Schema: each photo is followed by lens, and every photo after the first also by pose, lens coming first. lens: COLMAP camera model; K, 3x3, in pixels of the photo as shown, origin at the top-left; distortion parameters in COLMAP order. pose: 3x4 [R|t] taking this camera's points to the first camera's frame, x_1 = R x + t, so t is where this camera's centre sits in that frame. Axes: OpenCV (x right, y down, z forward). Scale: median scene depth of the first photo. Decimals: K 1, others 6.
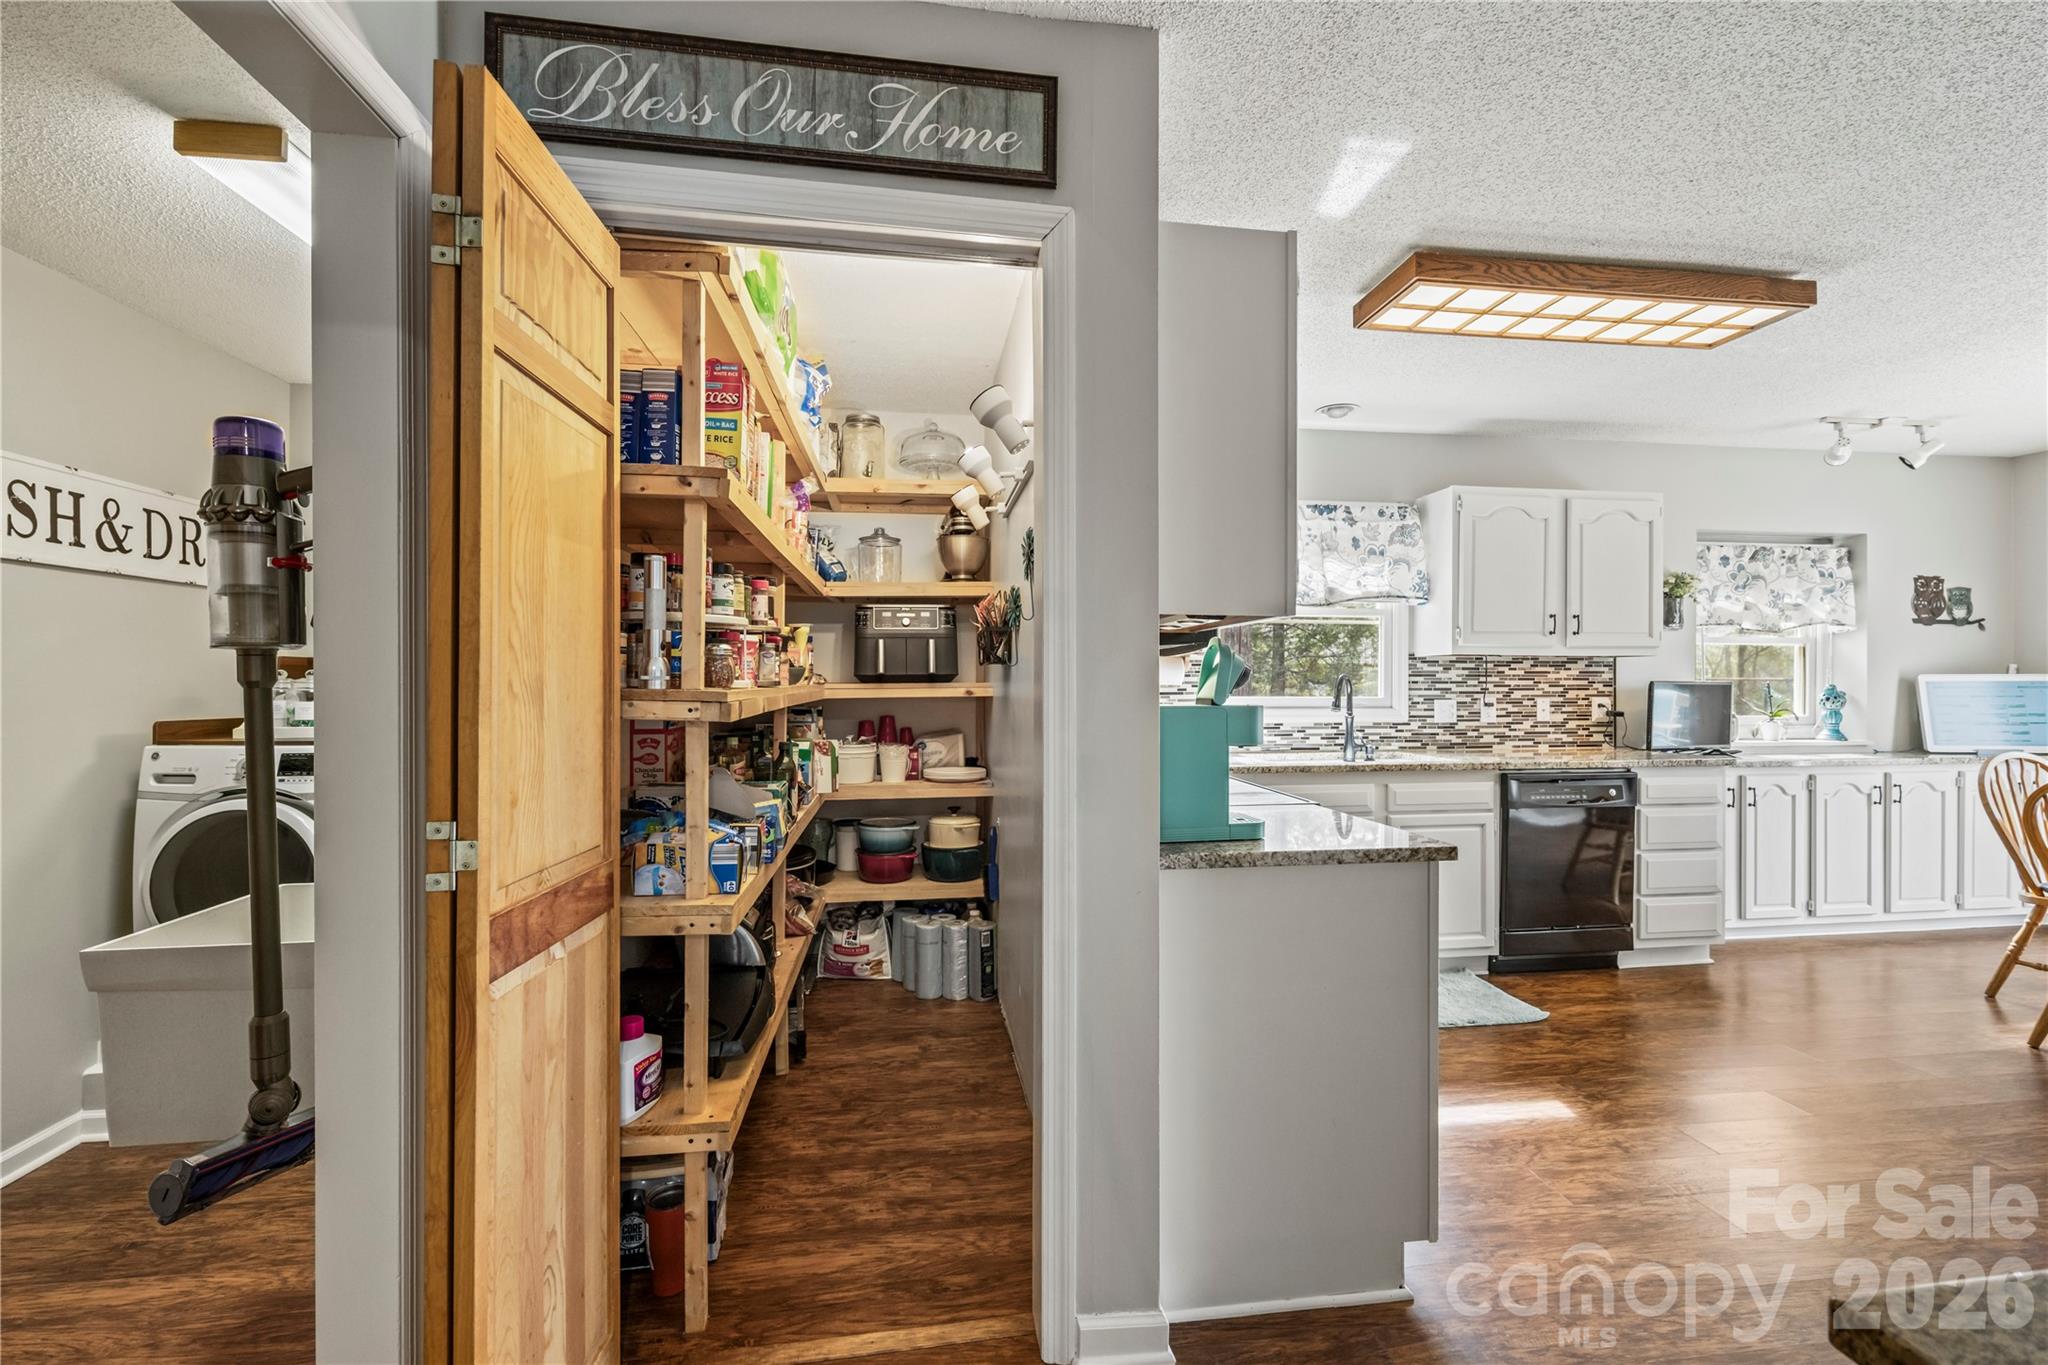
lens RADIAL K [[884.8, 0, 1024.7], [0, 884.8, 683.3], [0, 0, 1]] dist [-0.001624, -0.000116]
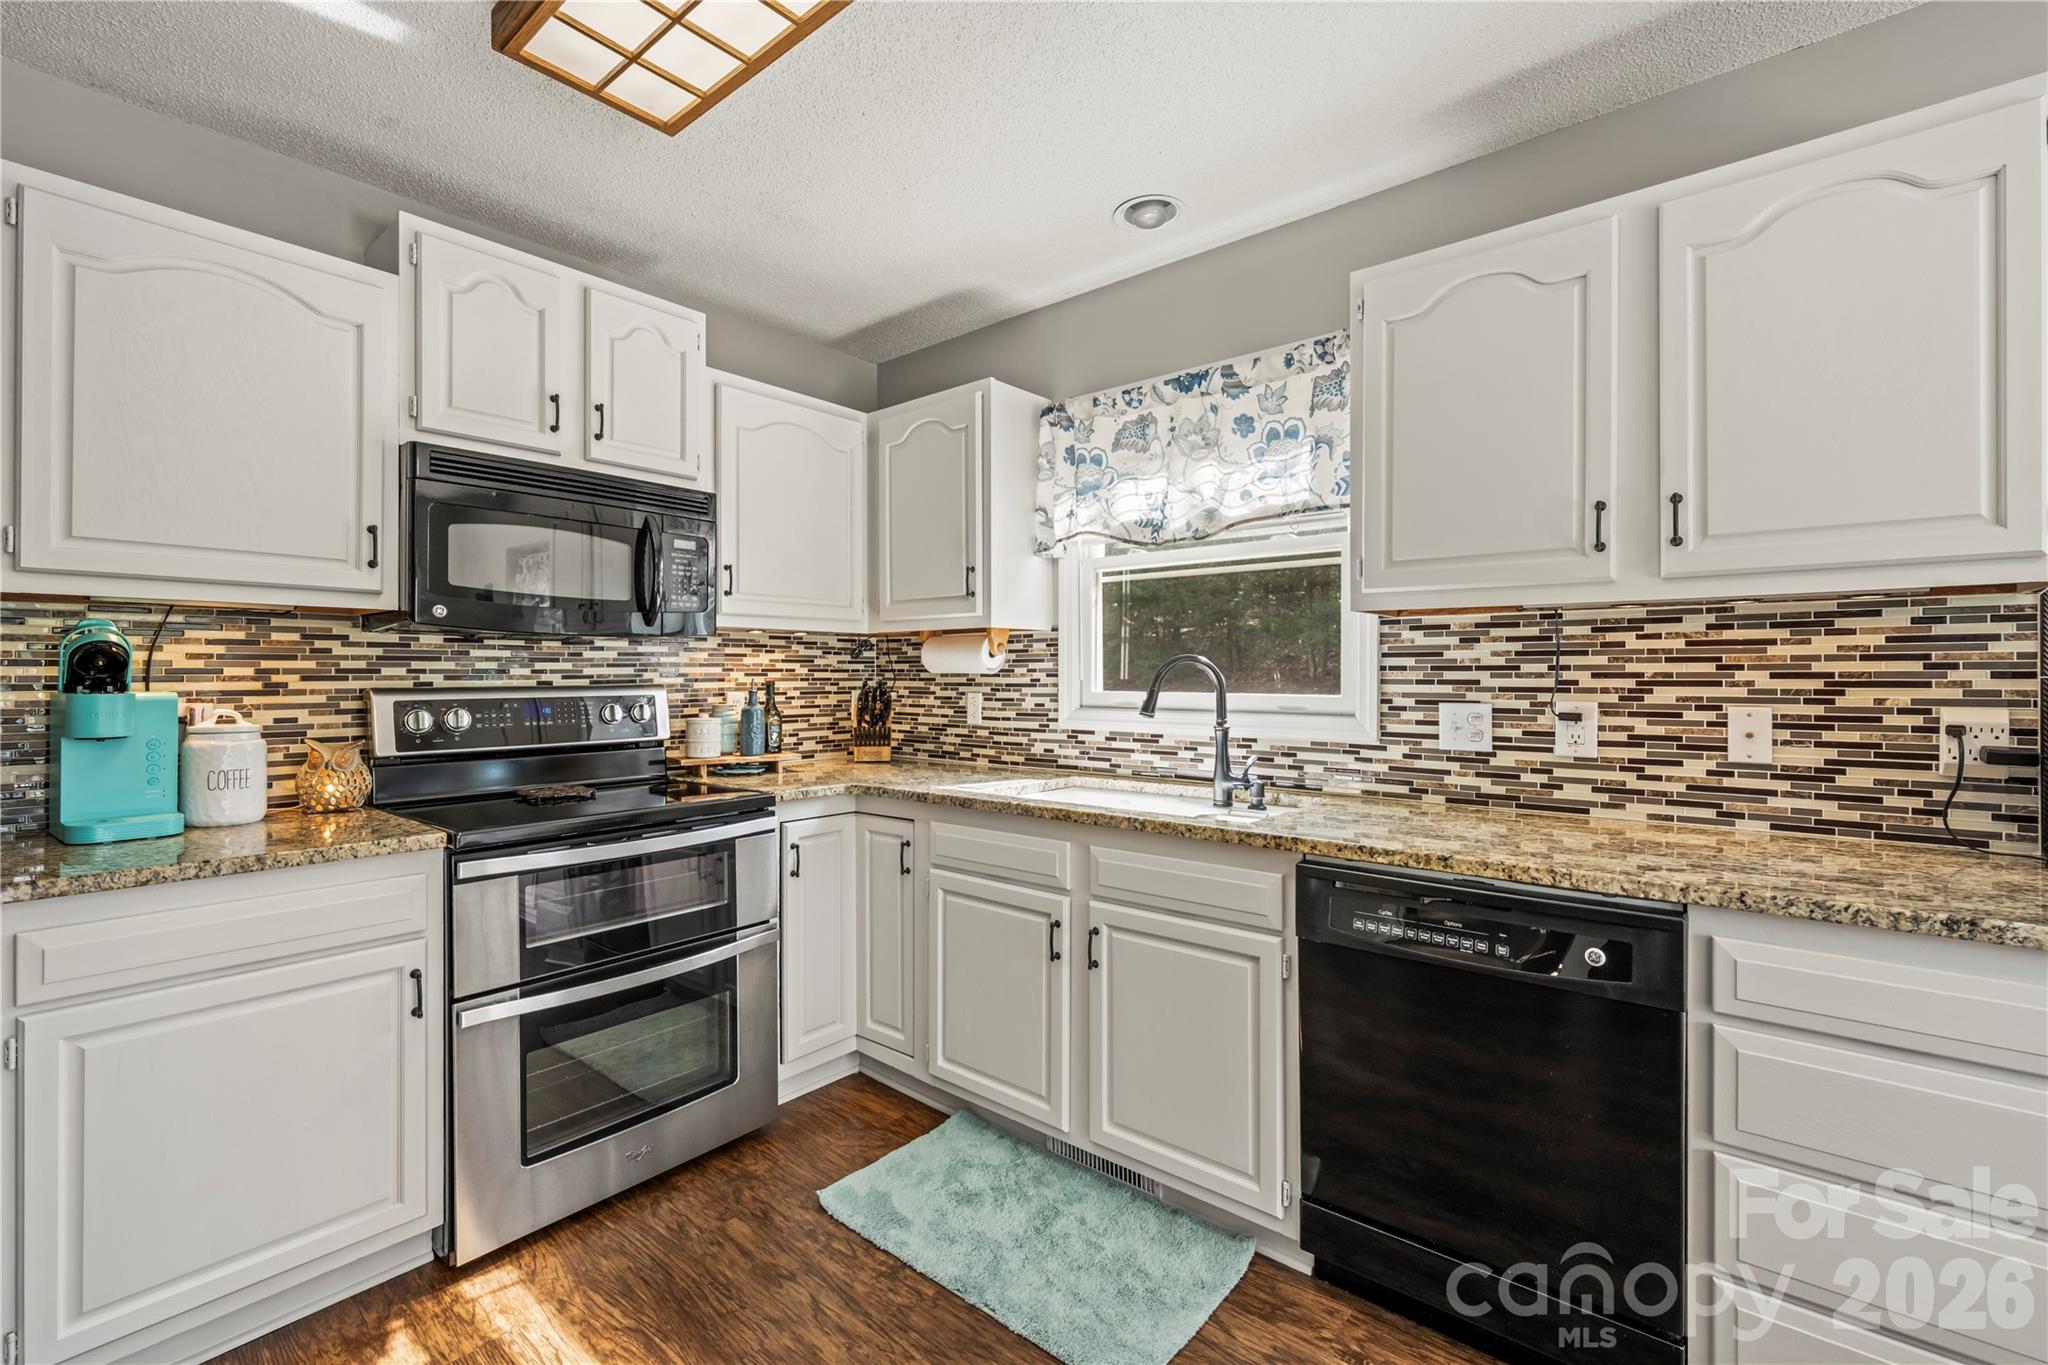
lens RADIAL K [[884.8, 0, 1020.2], [0, 884.8, 672.4], [0, 0, 1]] dist [-0.001624, -0.000116]
pose [[0.668080, -0.002777, -0.744084, 0.675125], [-0.004337, 0.999962, -0.007626, 0.006170], [0.744077, 0.008322, 0.668043, 0.490389]]
